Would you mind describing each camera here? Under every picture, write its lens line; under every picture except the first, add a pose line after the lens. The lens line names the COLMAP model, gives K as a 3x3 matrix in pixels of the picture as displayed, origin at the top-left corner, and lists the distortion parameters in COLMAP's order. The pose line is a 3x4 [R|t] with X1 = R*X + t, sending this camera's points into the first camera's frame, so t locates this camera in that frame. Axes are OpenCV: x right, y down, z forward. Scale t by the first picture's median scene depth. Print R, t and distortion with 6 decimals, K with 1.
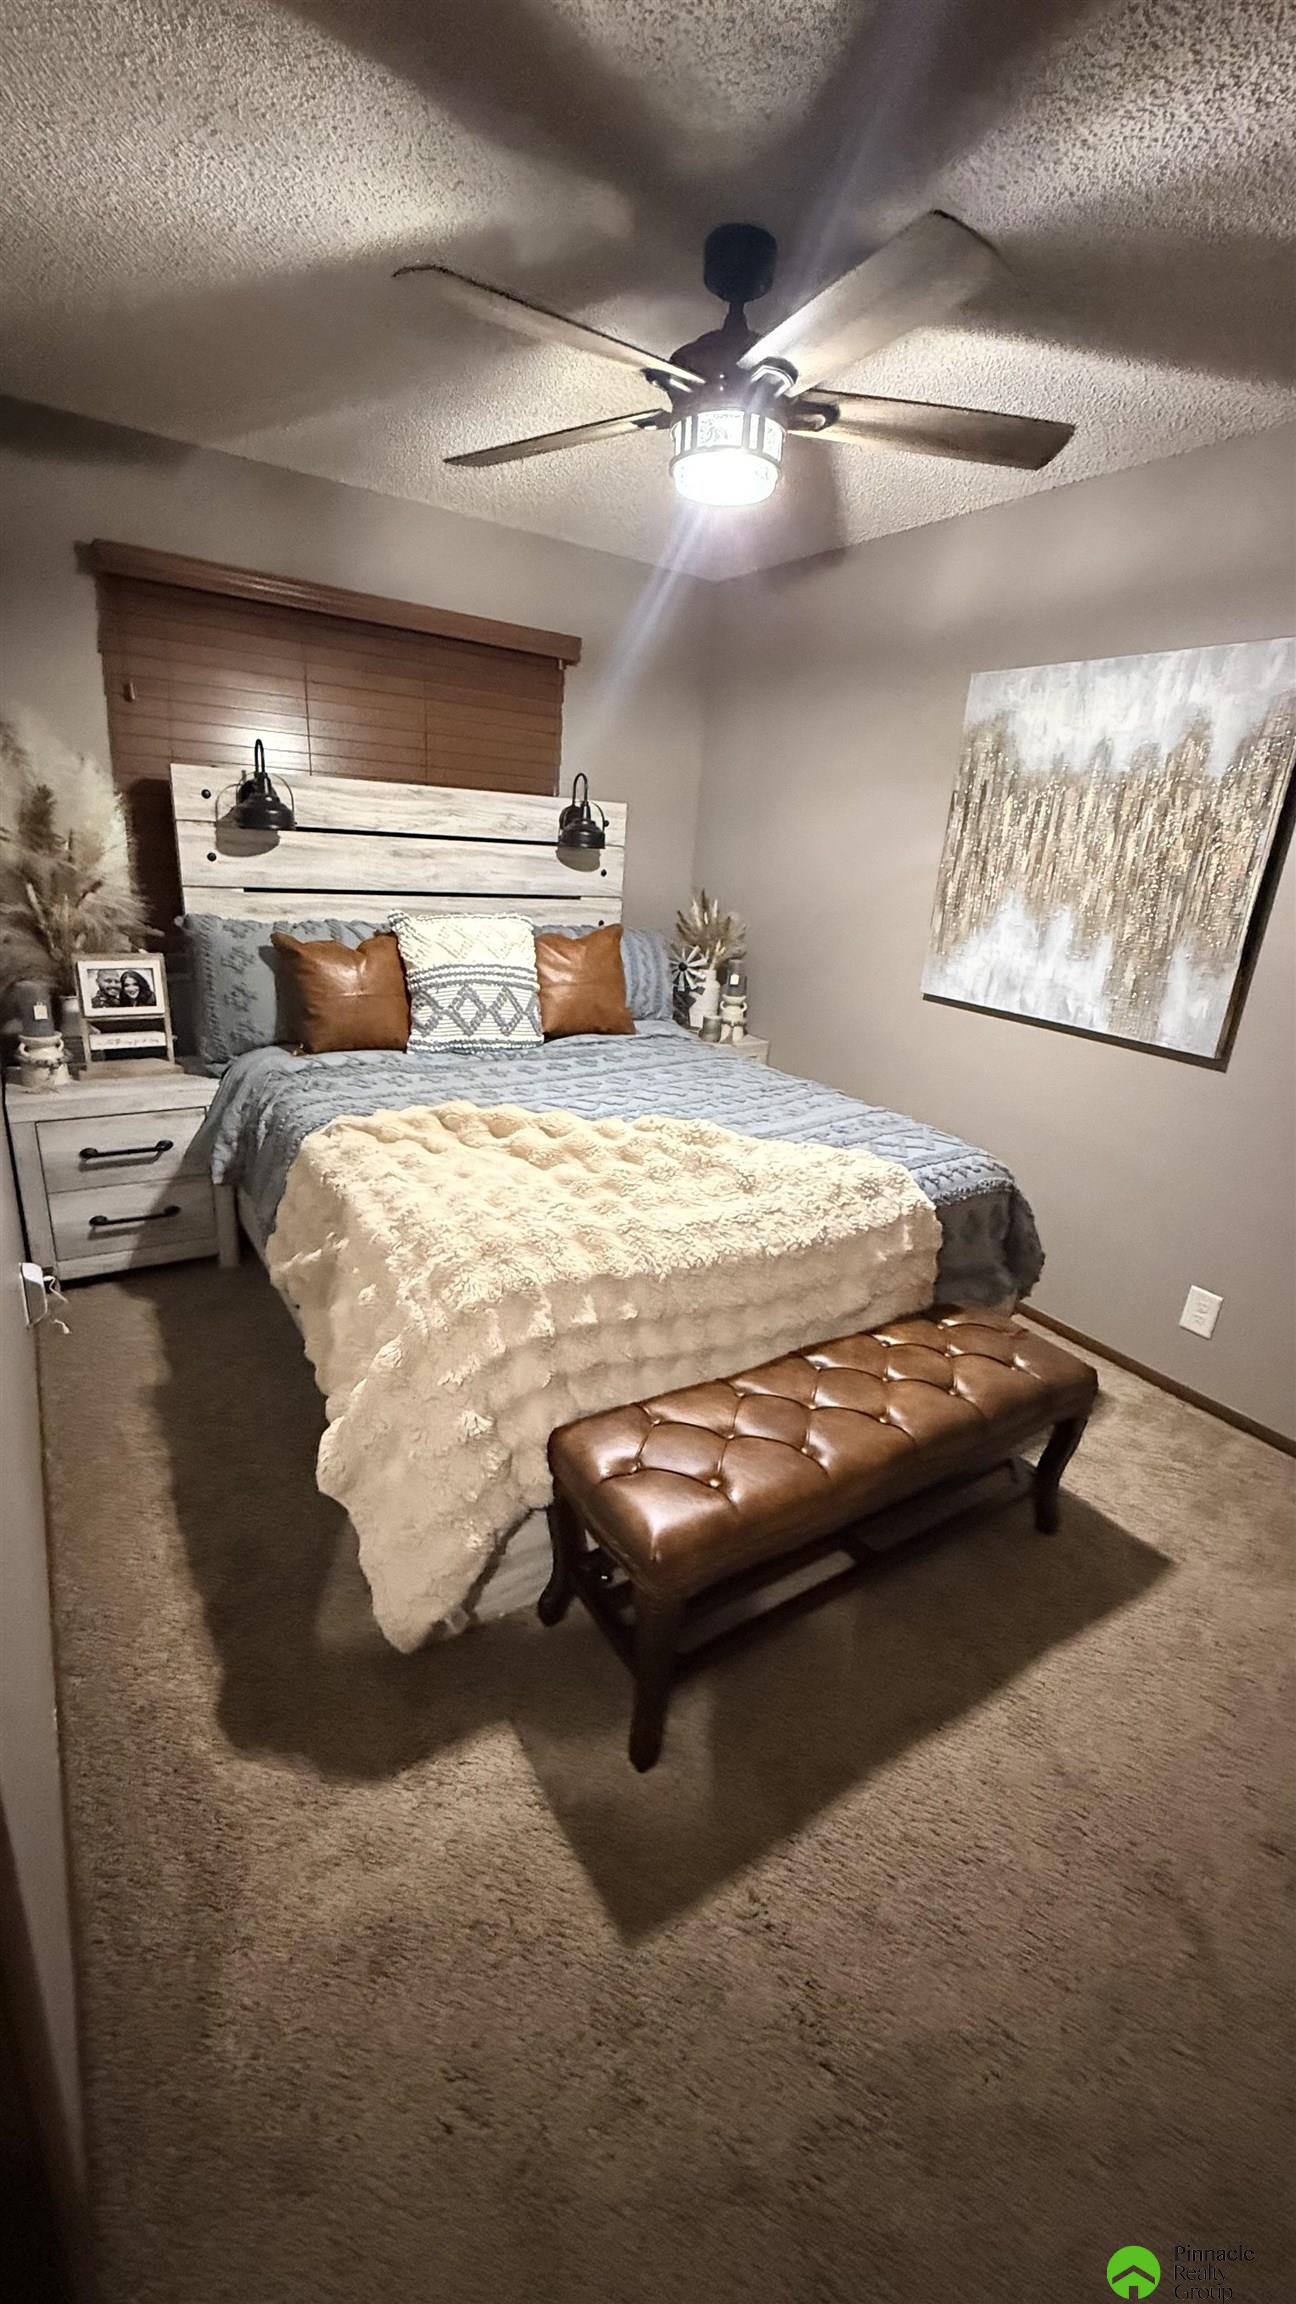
lens RADIAL K [[911.1, 0, 644.4], [0, 911.1, 1149.4], [0, 0, 1]] dist [-0.002958, 0.000184]
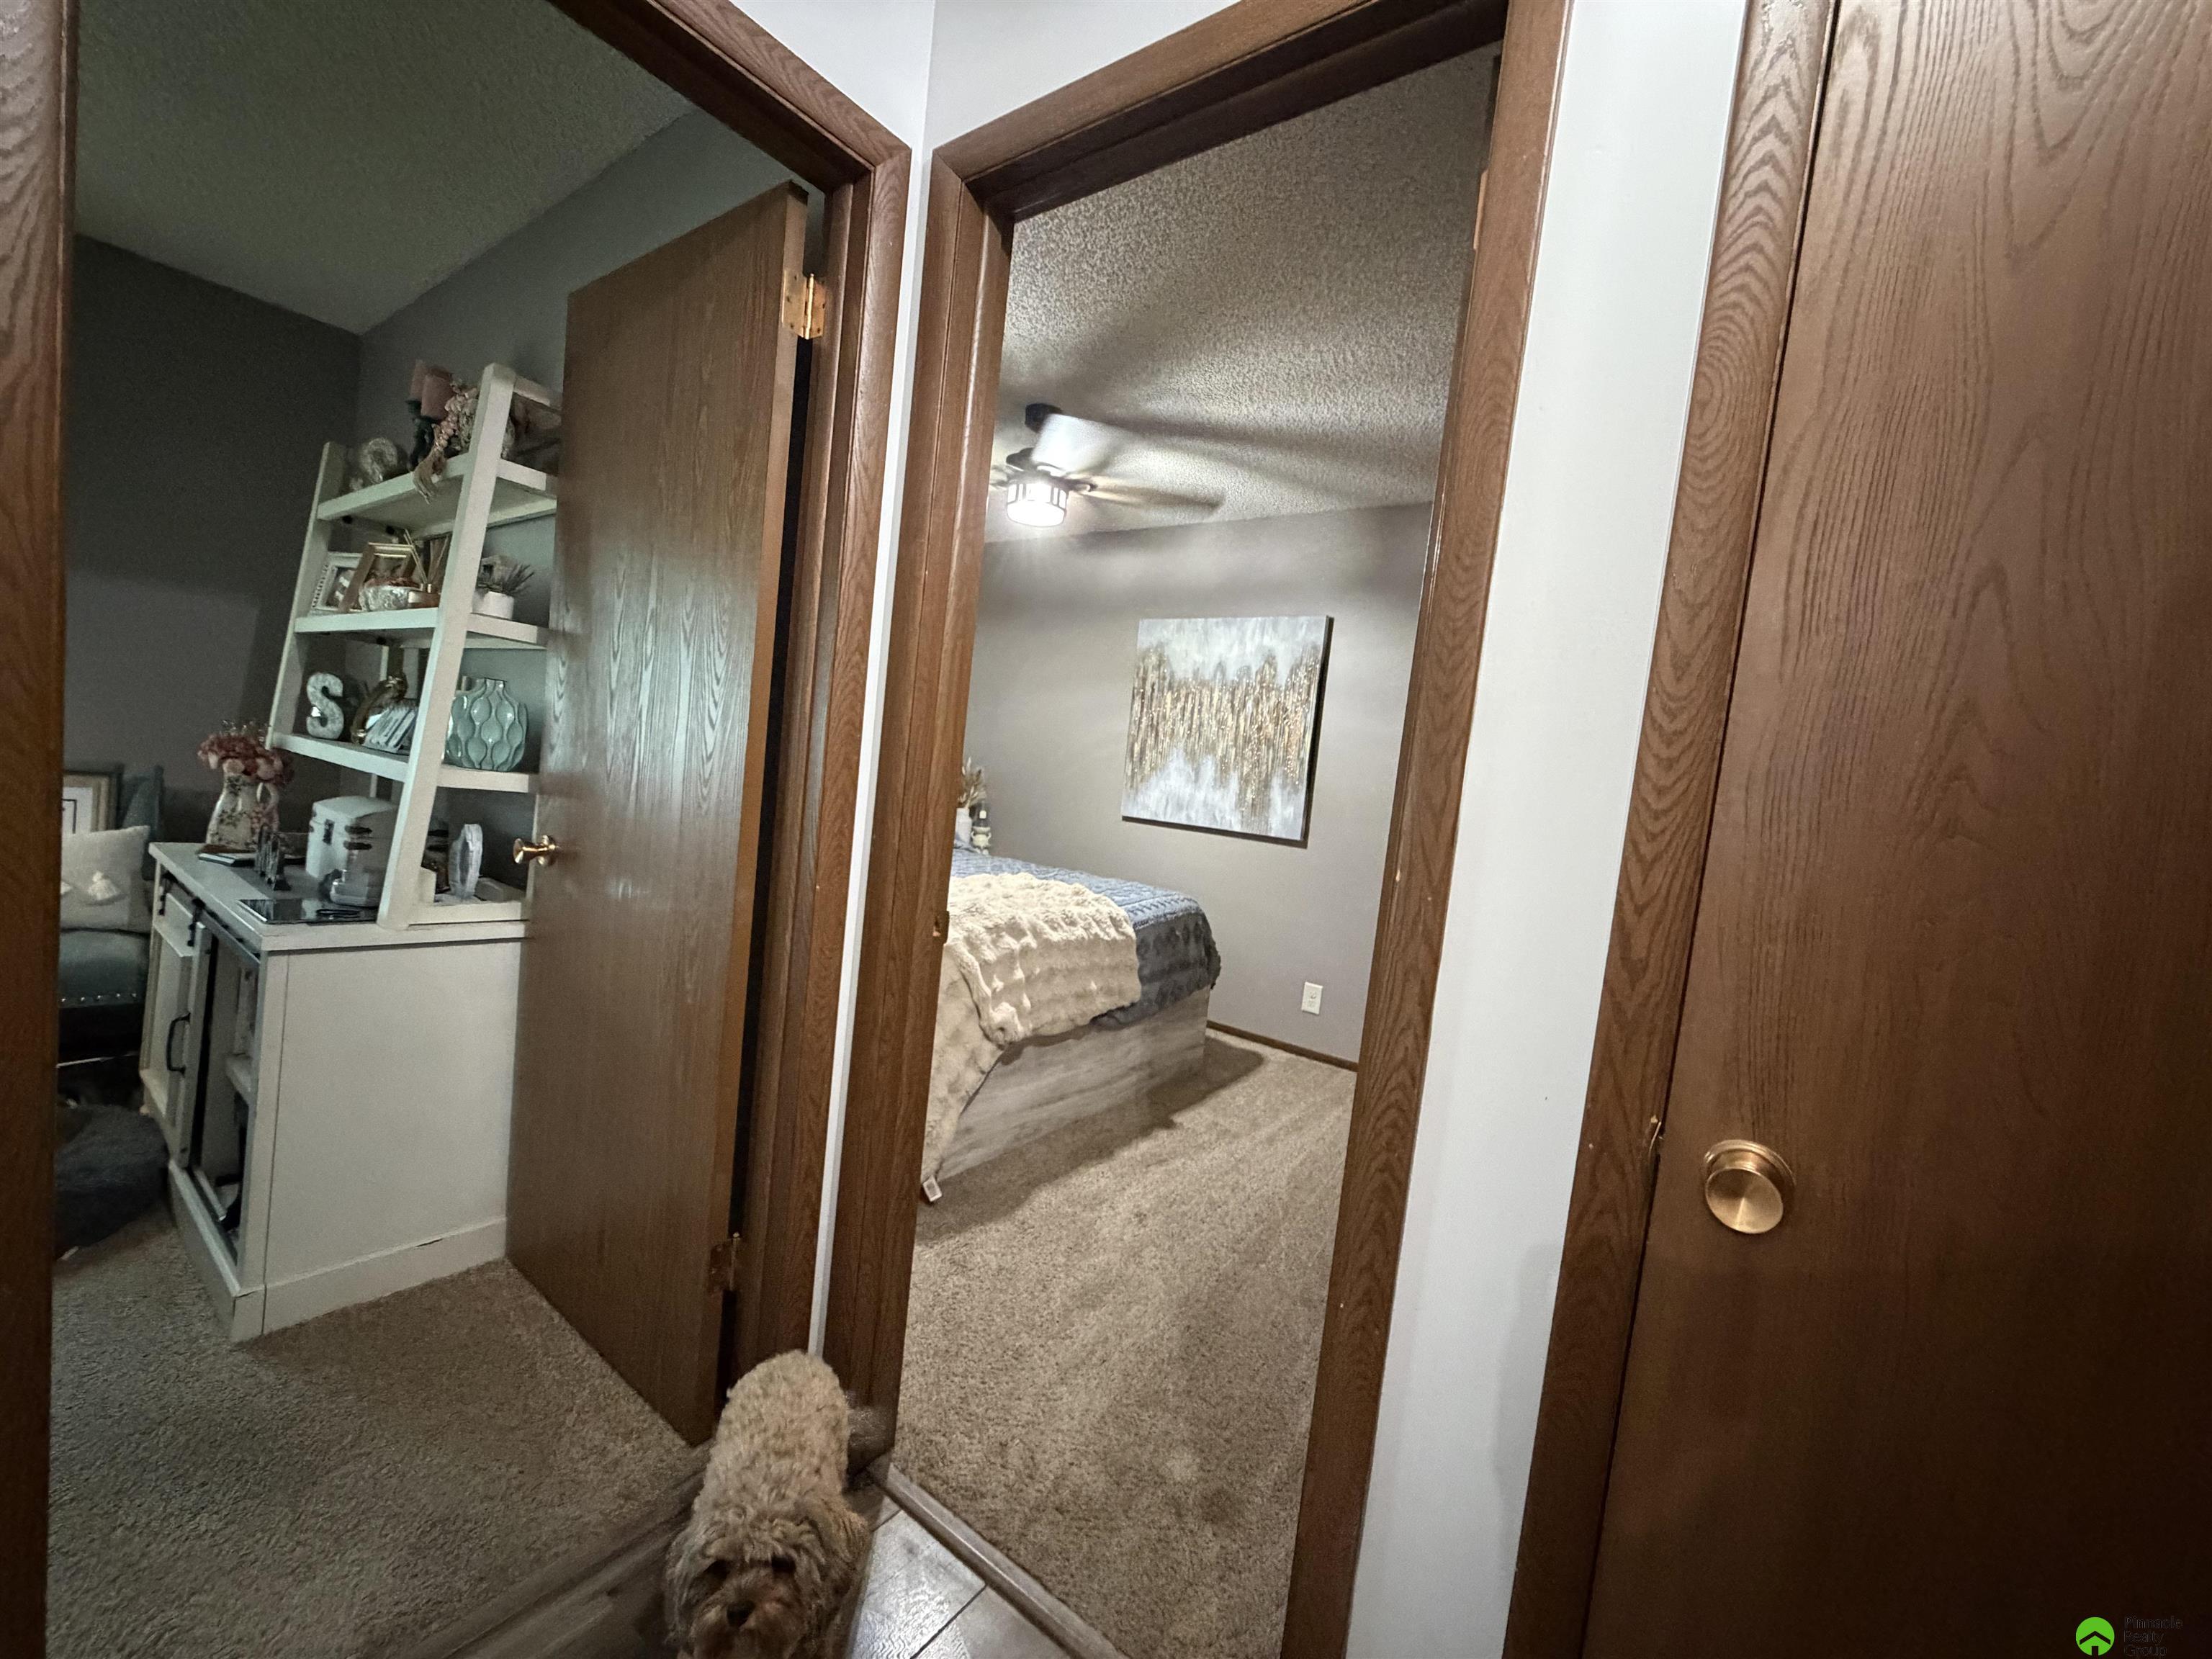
lens RADIAL K [[880.3, 0, 1099.1], [0, 880.3, 827.3], [0, 0, 1]] dist [0.003953, -0.000268]
pose [[0.941709, 0.004810, 0.336395, -0.242771], [0.074156, 0.972337, -0.221497, 0.184156], [-0.328155, 0.233531, 0.915302, -0.334603]]
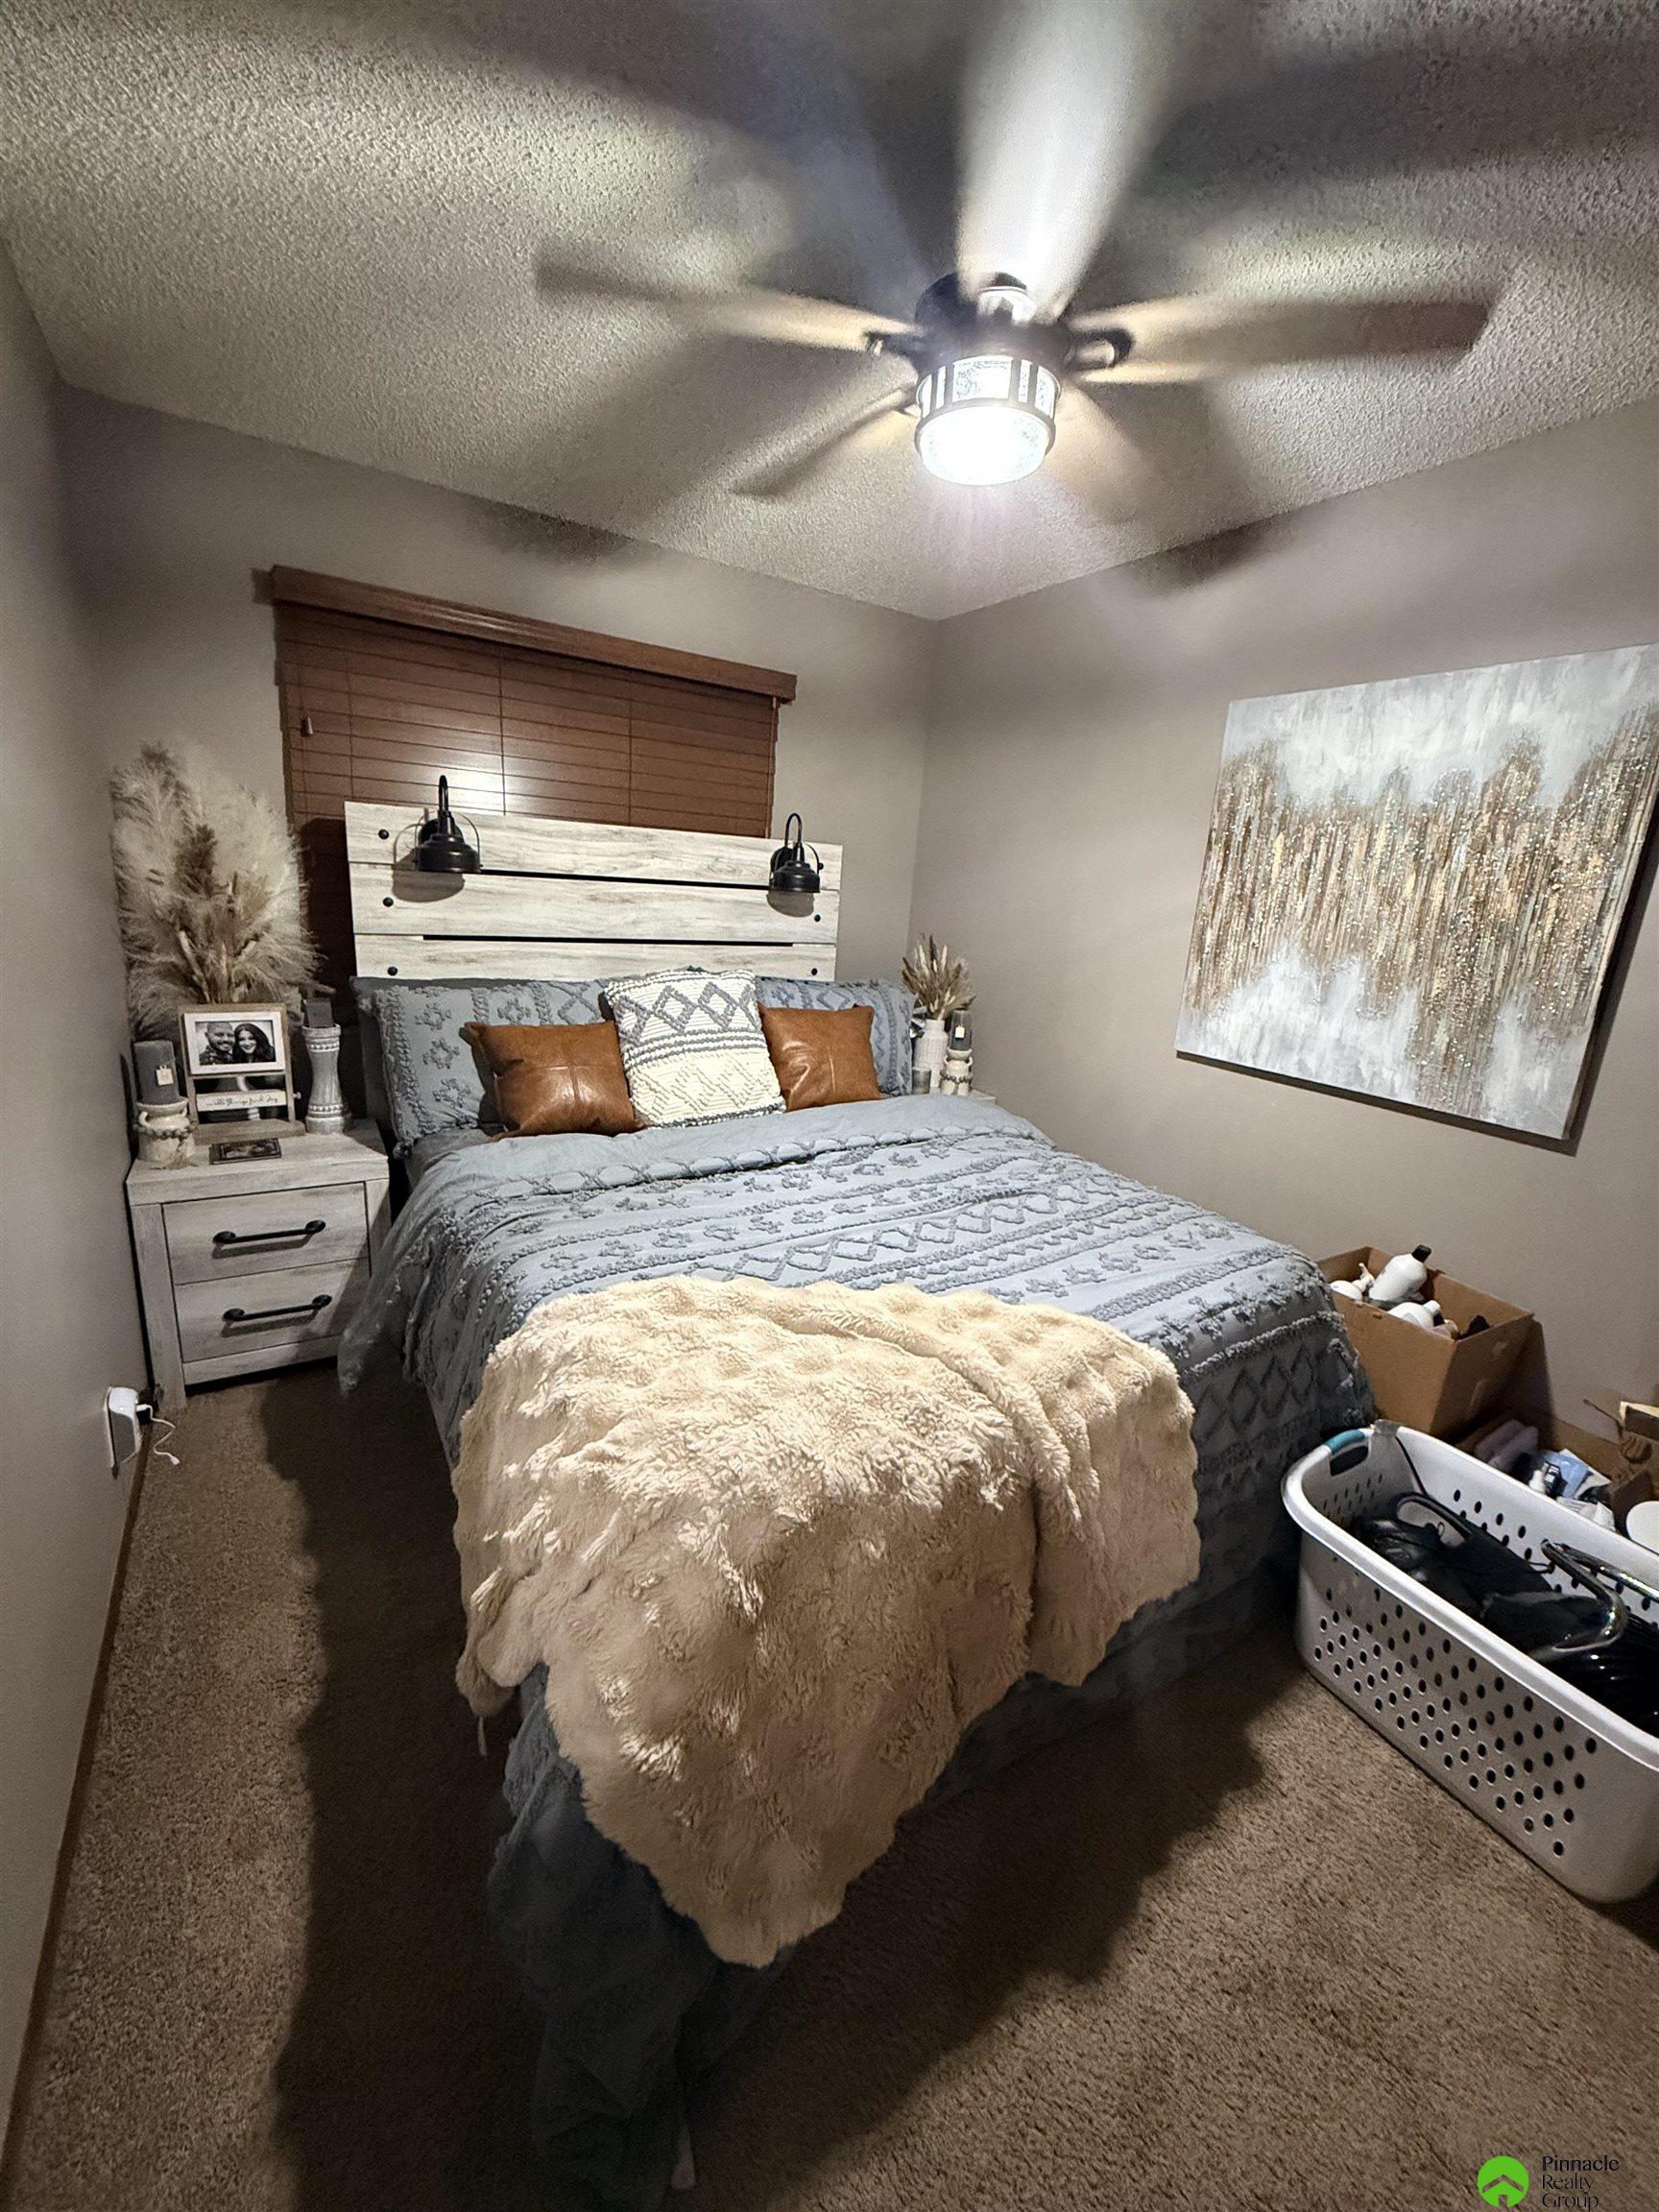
lens RADIAL K [[878.2, 0, 827.6], [0, 878.2, 1106.2], [0, 0, 1]] dist [-0.001762, 0.000737]
pose [[0.999755, 0.003591, -0.021855, -0.019527], [-0.005347, 0.996717, -0.080793, -0.053547], [0.021493, 0.080890, 0.996491, 0.164196]]
